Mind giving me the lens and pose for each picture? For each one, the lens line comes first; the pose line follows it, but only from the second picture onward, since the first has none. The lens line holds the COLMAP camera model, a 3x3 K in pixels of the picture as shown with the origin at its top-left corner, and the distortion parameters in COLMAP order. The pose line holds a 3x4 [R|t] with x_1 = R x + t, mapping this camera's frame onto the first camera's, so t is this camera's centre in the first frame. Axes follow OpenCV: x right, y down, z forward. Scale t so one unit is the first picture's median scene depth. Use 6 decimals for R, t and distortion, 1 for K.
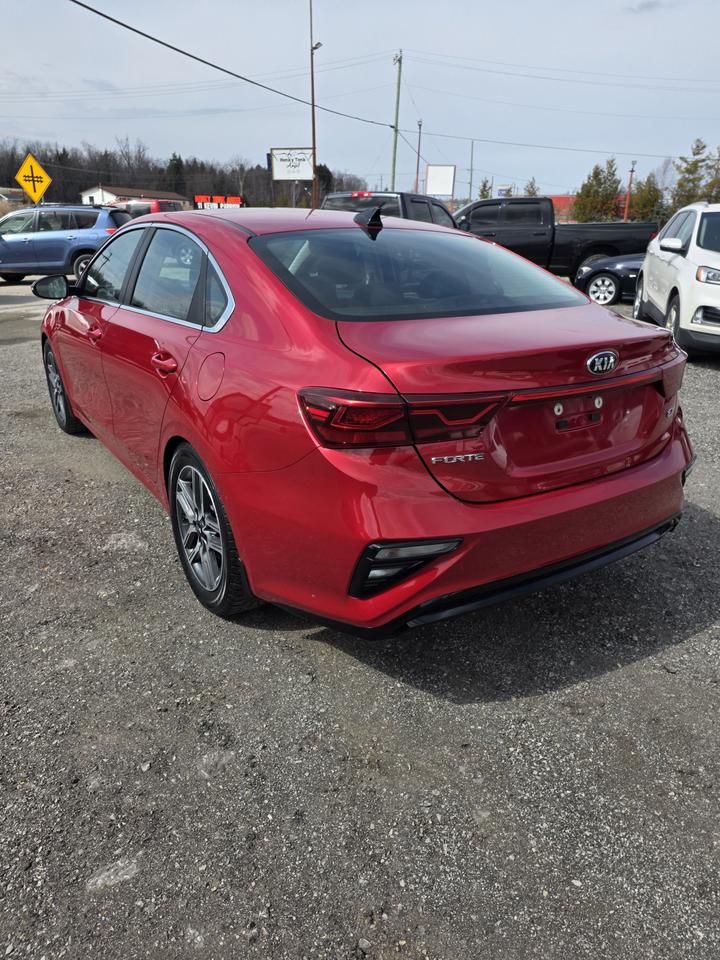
lens RADIAL K [[630.4, 0, 360.0], [0, 630.4, 480.0], [0, 0, 1]] dist [0.069216, -0.054196]
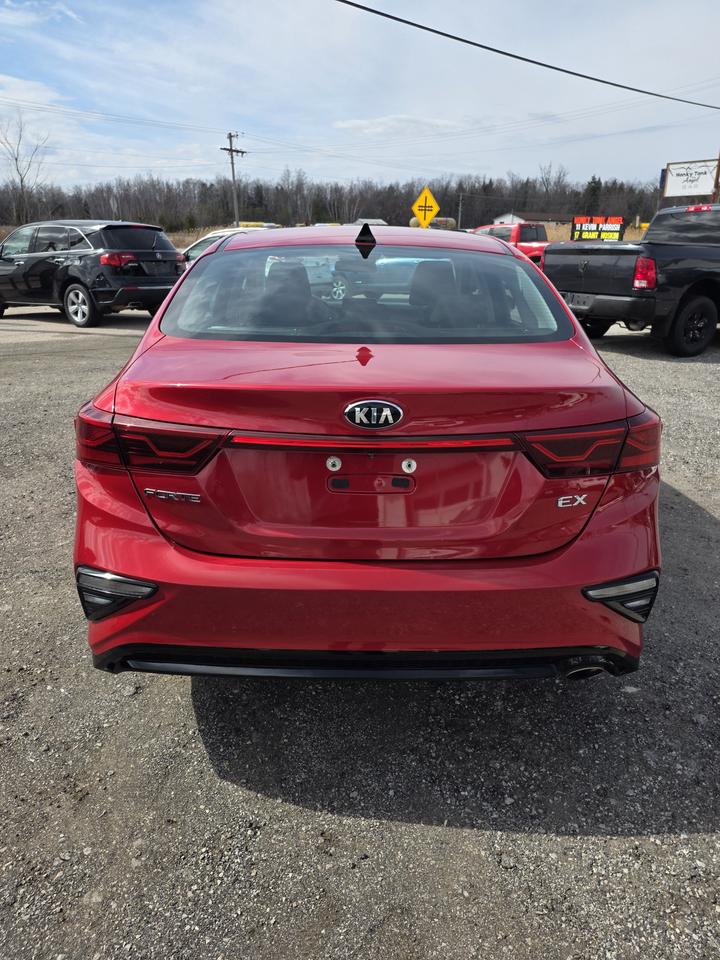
lens RADIAL K [[630.4, 0, 360.0], [0, 630.4, 480.0], [0, 0, 1]] dist [0.069216, -0.054196]
pose [[0.843718, 0.183214, -0.504551, 0.606628], [-0.198456, 0.979818, 0.023934, -0.095489], [0.498754, 0.079937, 0.863050, 0.268945]]
